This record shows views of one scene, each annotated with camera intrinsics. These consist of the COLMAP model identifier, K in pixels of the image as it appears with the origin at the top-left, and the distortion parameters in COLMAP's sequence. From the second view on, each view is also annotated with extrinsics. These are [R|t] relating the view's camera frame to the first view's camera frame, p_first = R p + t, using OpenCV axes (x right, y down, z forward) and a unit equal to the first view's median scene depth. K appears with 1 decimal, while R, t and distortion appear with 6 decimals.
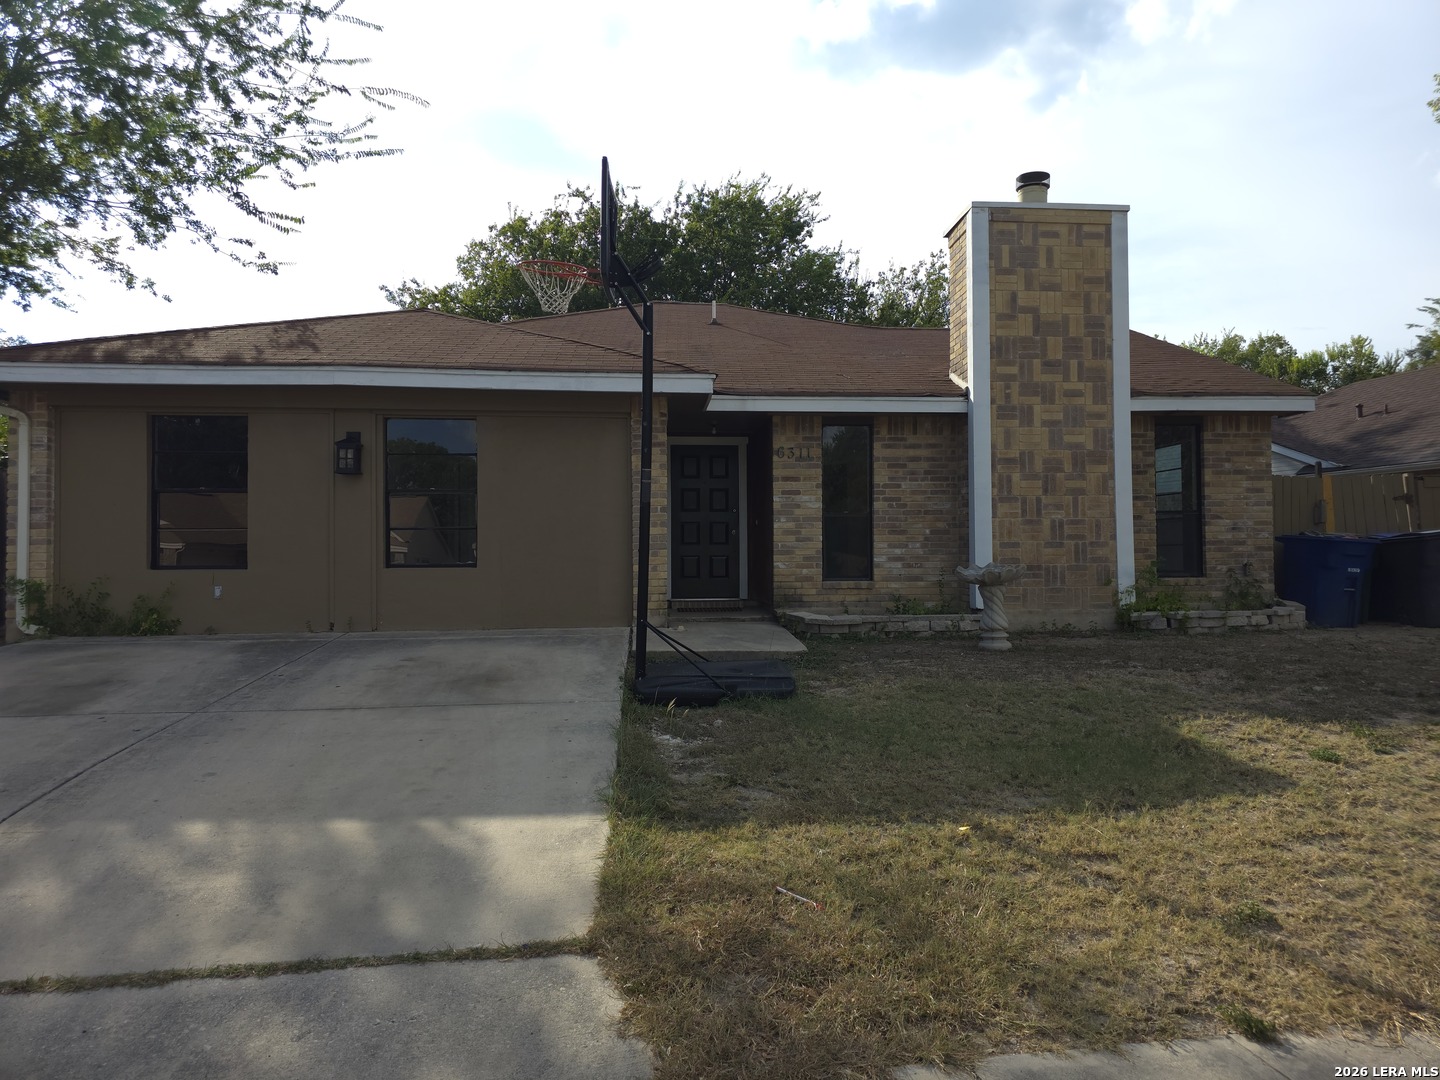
lens RADIAL K [[968.2, 0, 726.9], [0, 968.2, 541.1], [0, 0, 1]] dist [0.077647, -0.085407]
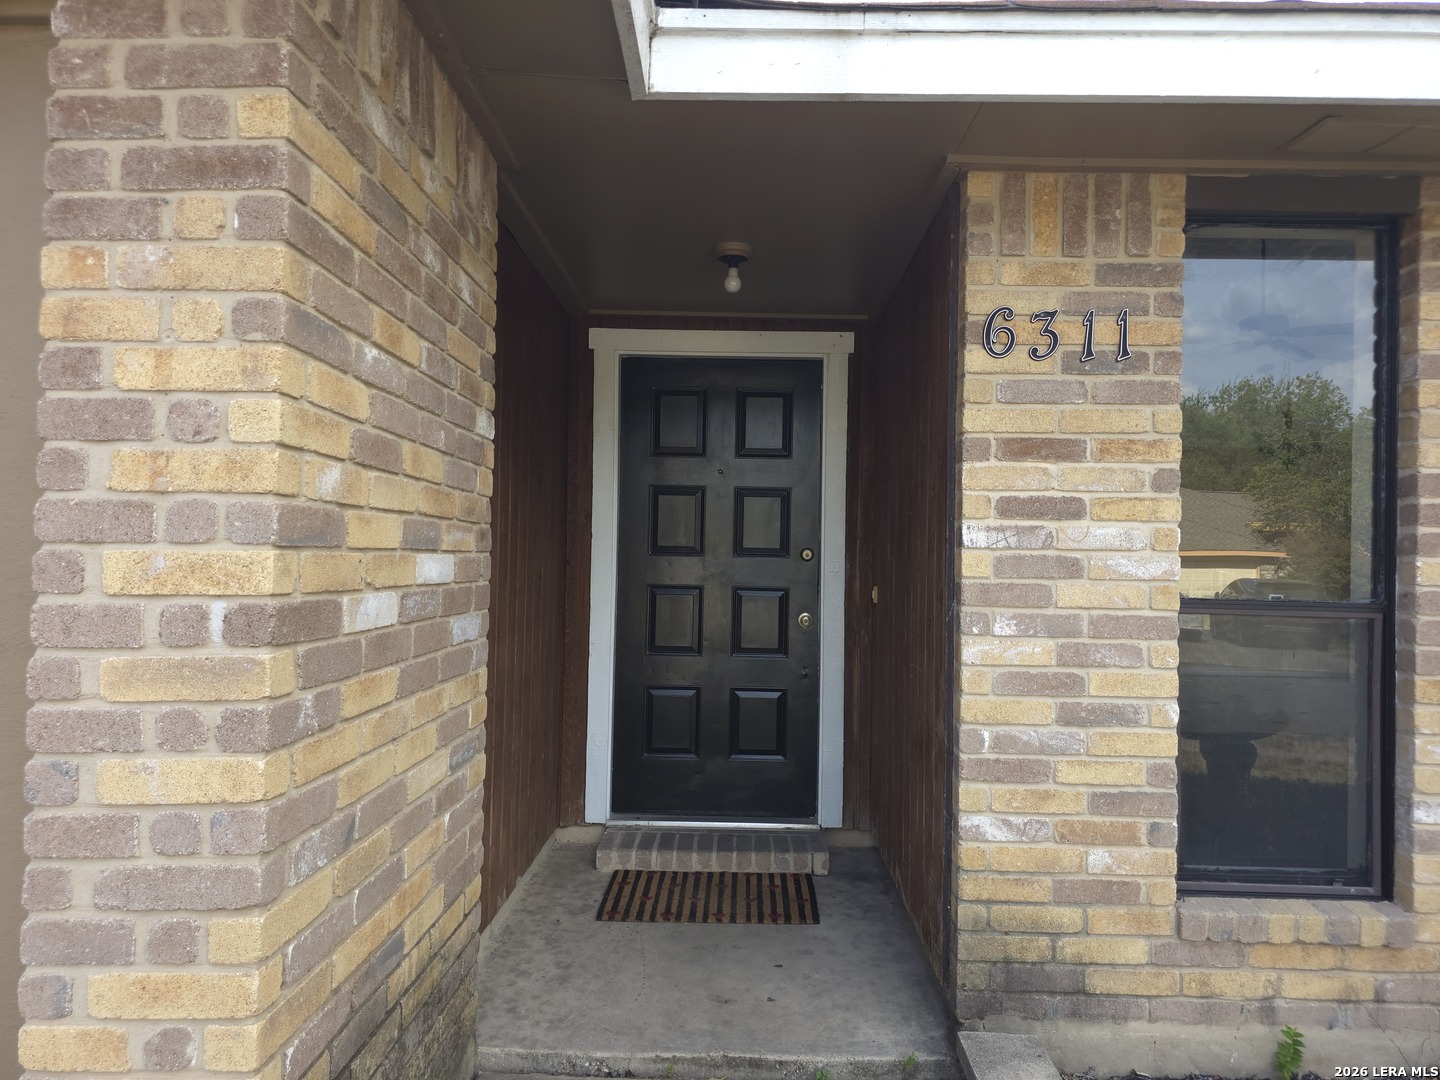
lens RADIAL K [[968.2, 0, 726.9], [0, 968.2, 541.1], [0, 0, 1]] dist [0.077647, -0.085407]
pose [[0.994791, 0.021954, -0.099542, 0.015454], [-0.022116, 0.999755, -0.000519, -0.040615], [0.099506, 0.002717, 0.995033, 0.762844]]
